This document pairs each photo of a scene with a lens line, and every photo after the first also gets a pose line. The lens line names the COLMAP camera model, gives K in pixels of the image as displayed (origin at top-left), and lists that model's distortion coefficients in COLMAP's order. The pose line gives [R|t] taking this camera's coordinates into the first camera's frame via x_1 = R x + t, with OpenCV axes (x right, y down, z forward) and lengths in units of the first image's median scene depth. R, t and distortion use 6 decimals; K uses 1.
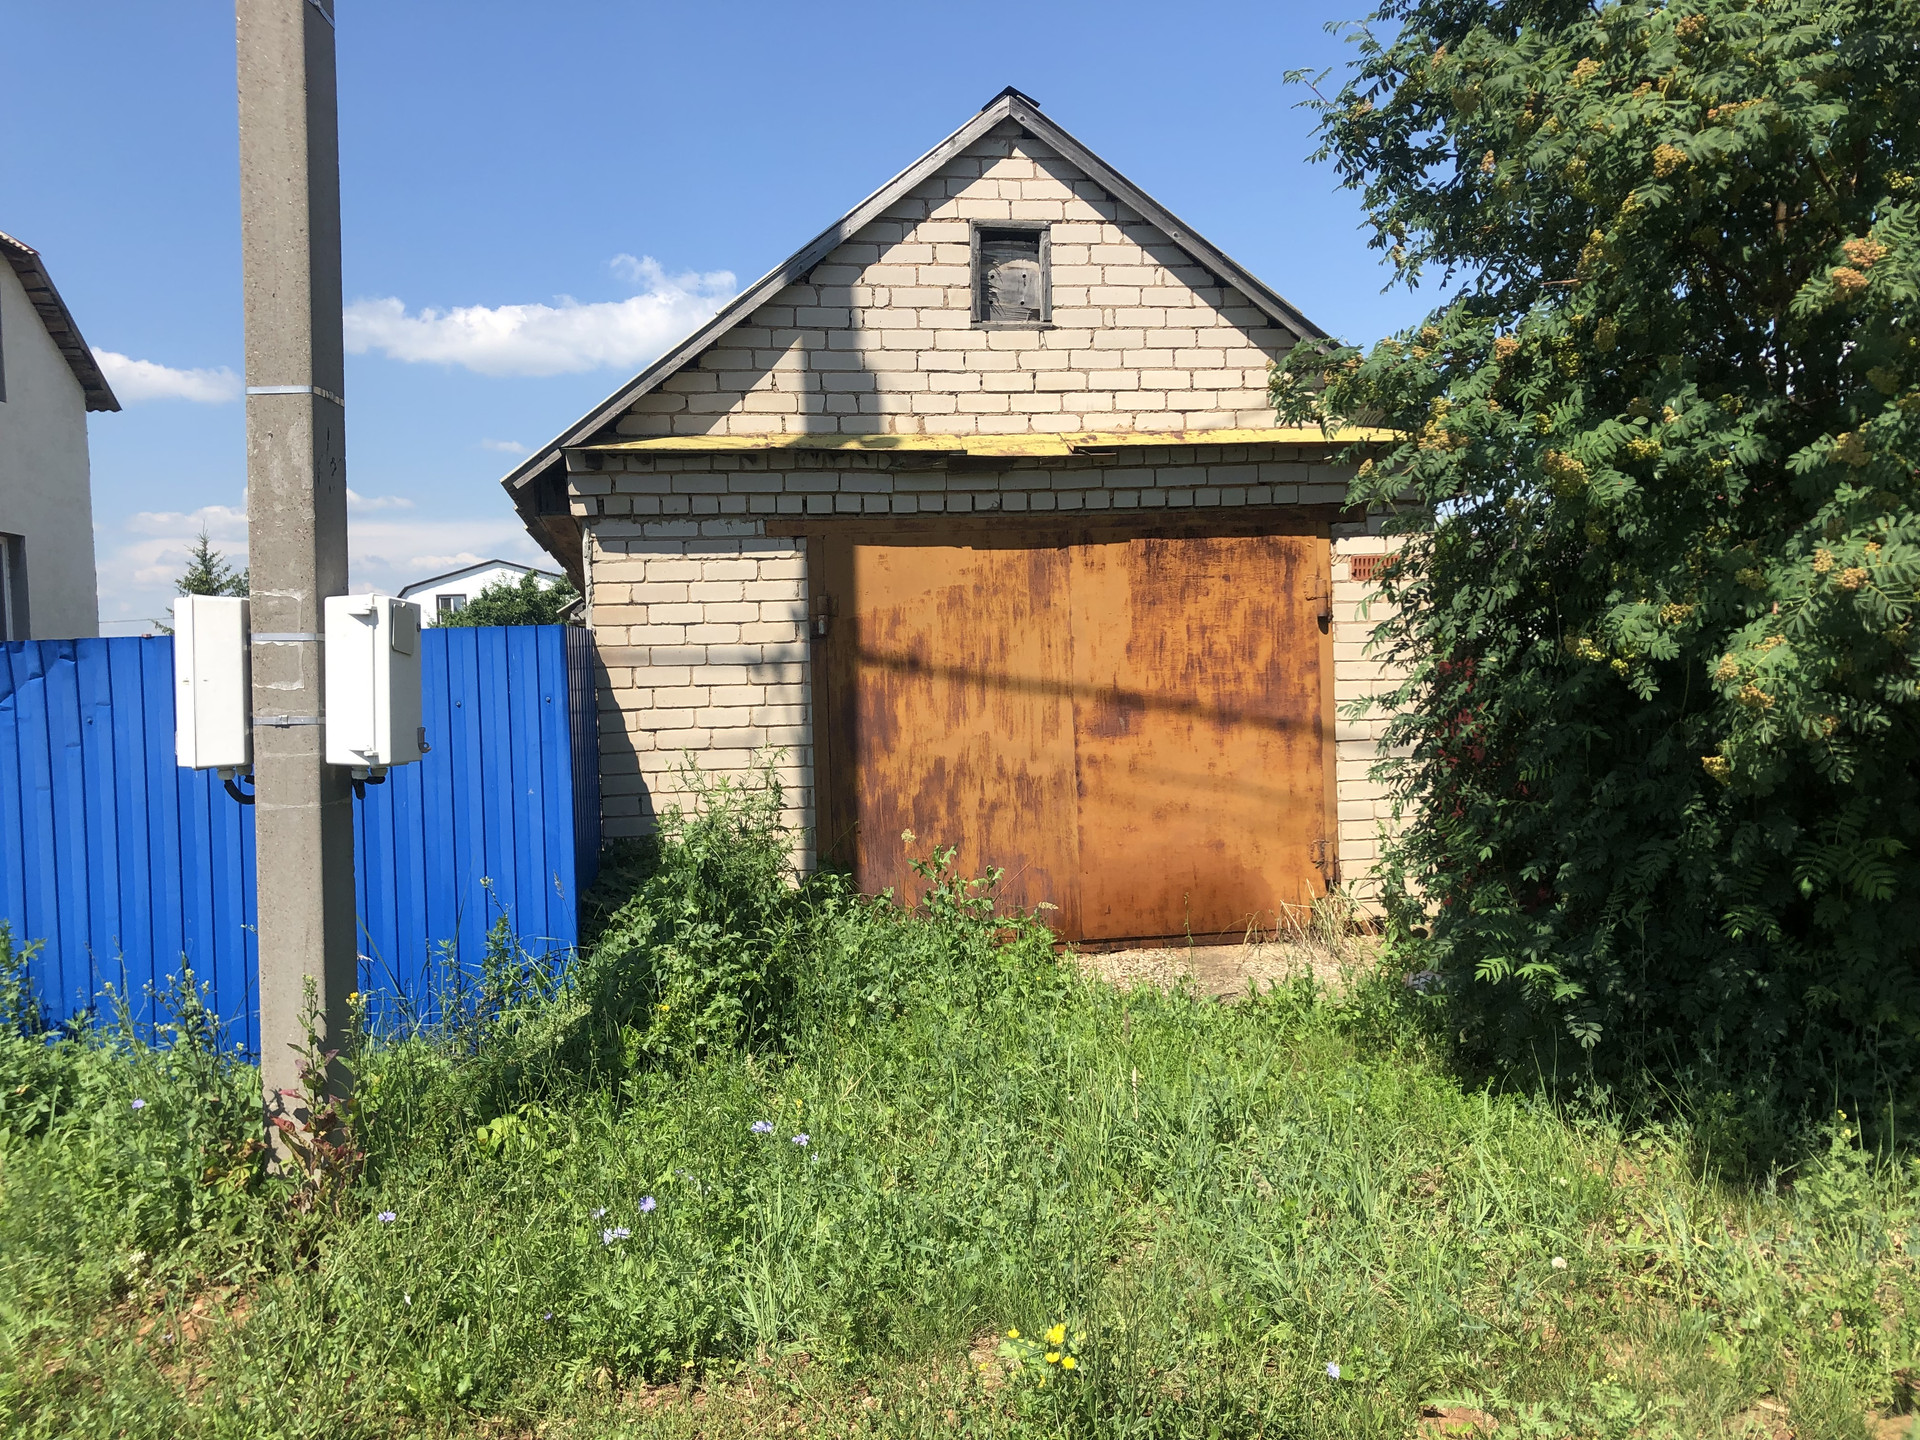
lens RADIAL K [[1555.2, 0, 960.0], [0, 1555.2, 720.0], [0, 0, 1]] dist [0.009521, 0.006886]
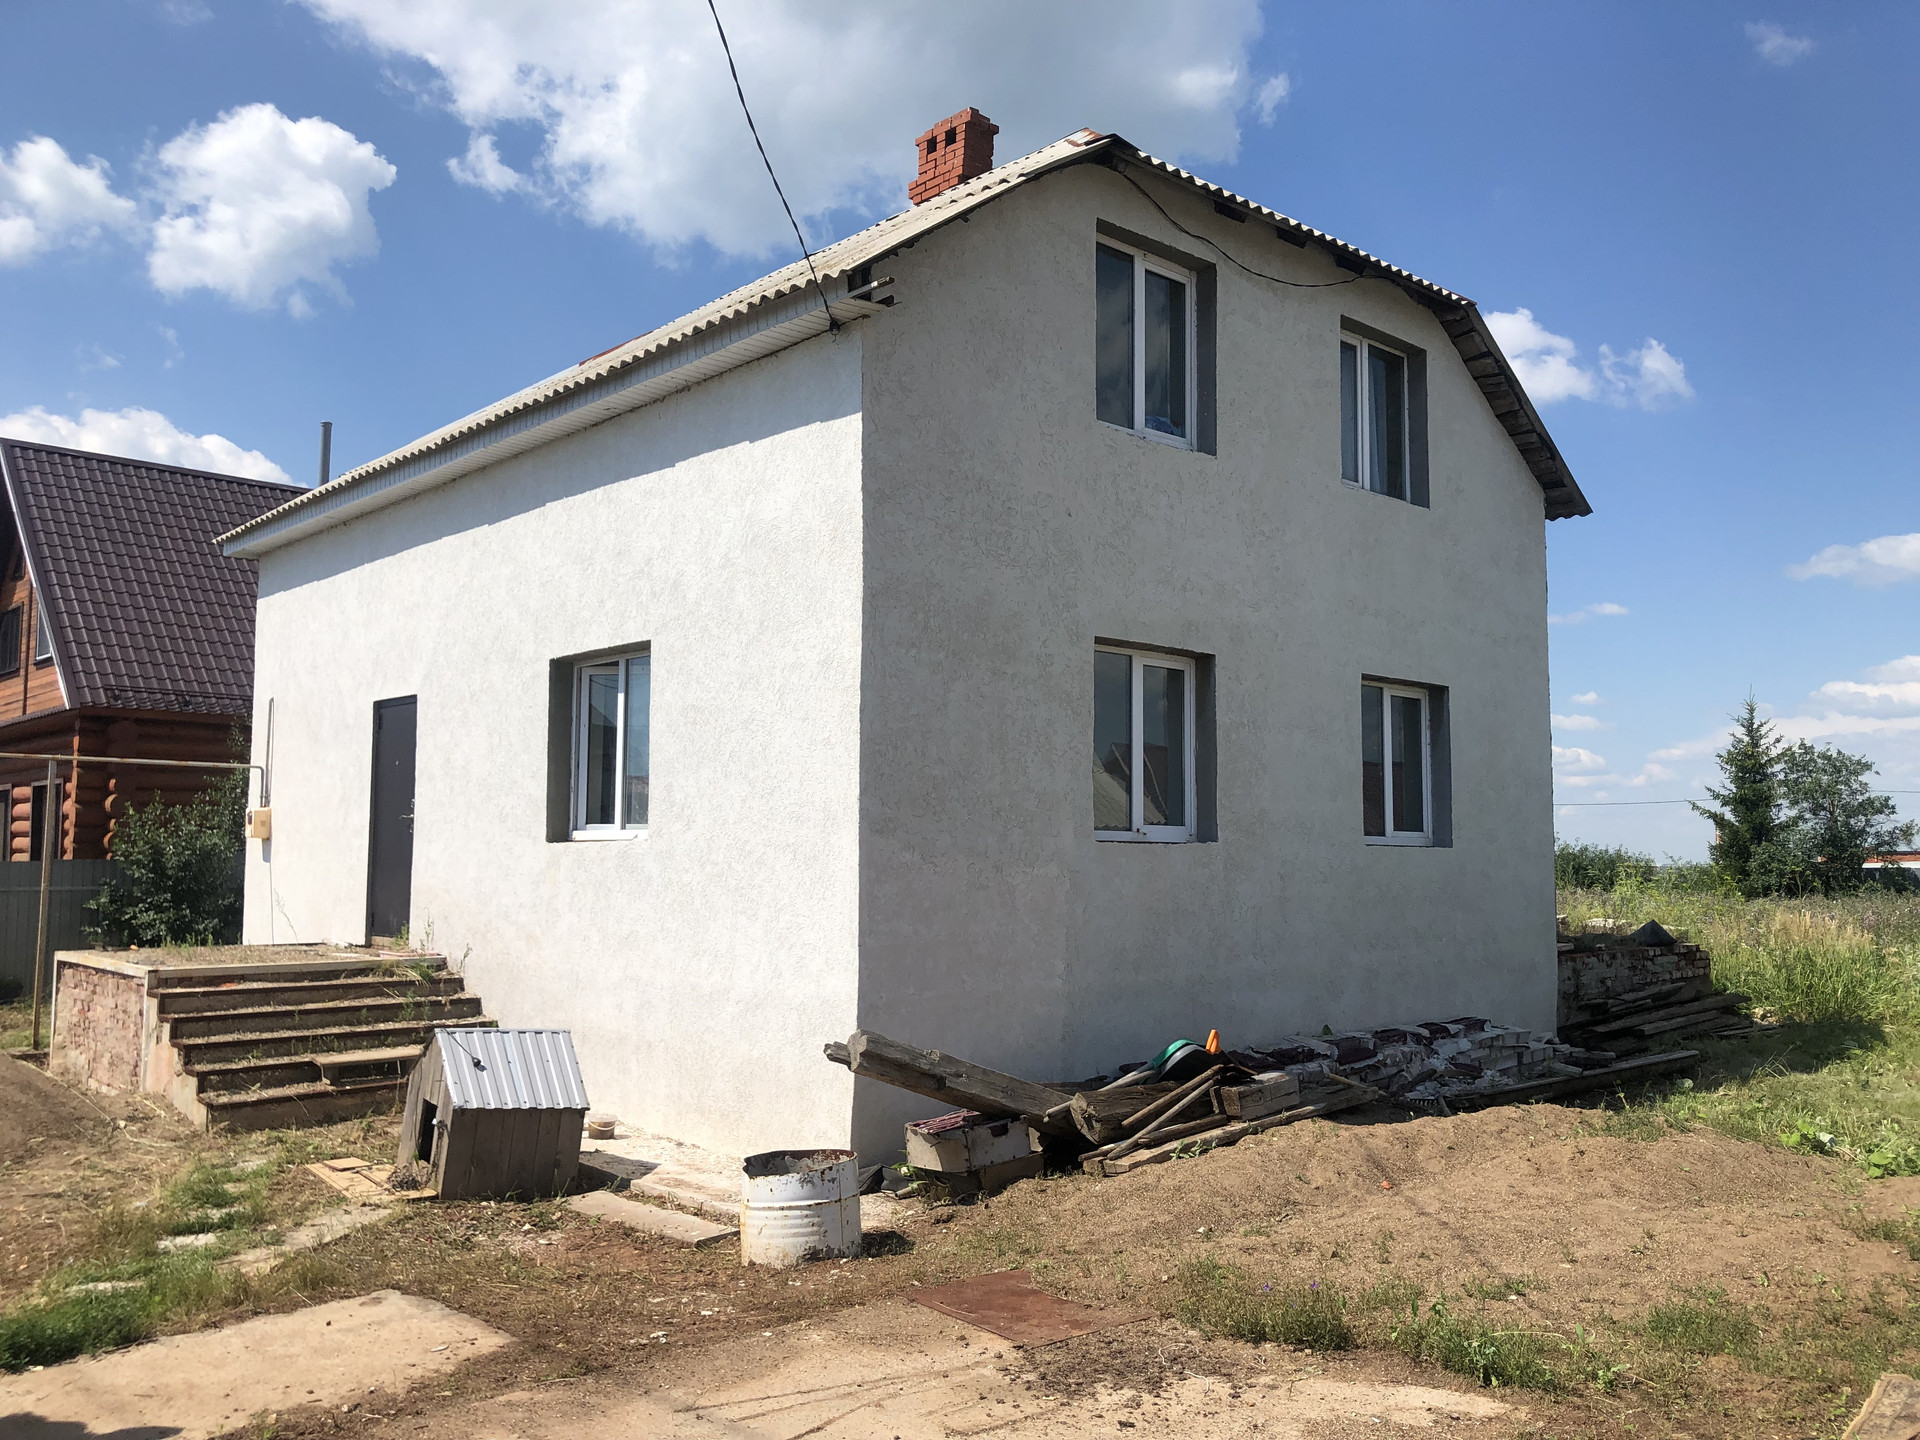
lens RADIAL K [[1555.2, 0, 960.0], [0, 1555.2, 720.0], [0, 0, 1]] dist [0.009521, 0.006886]
pose [[0.596621, -0.033351, -0.801830, -0.137530], [-0.058628, 0.994655, -0.084995, -0.024158], [0.800379, 0.097720, 0.591477, 0.352378]]
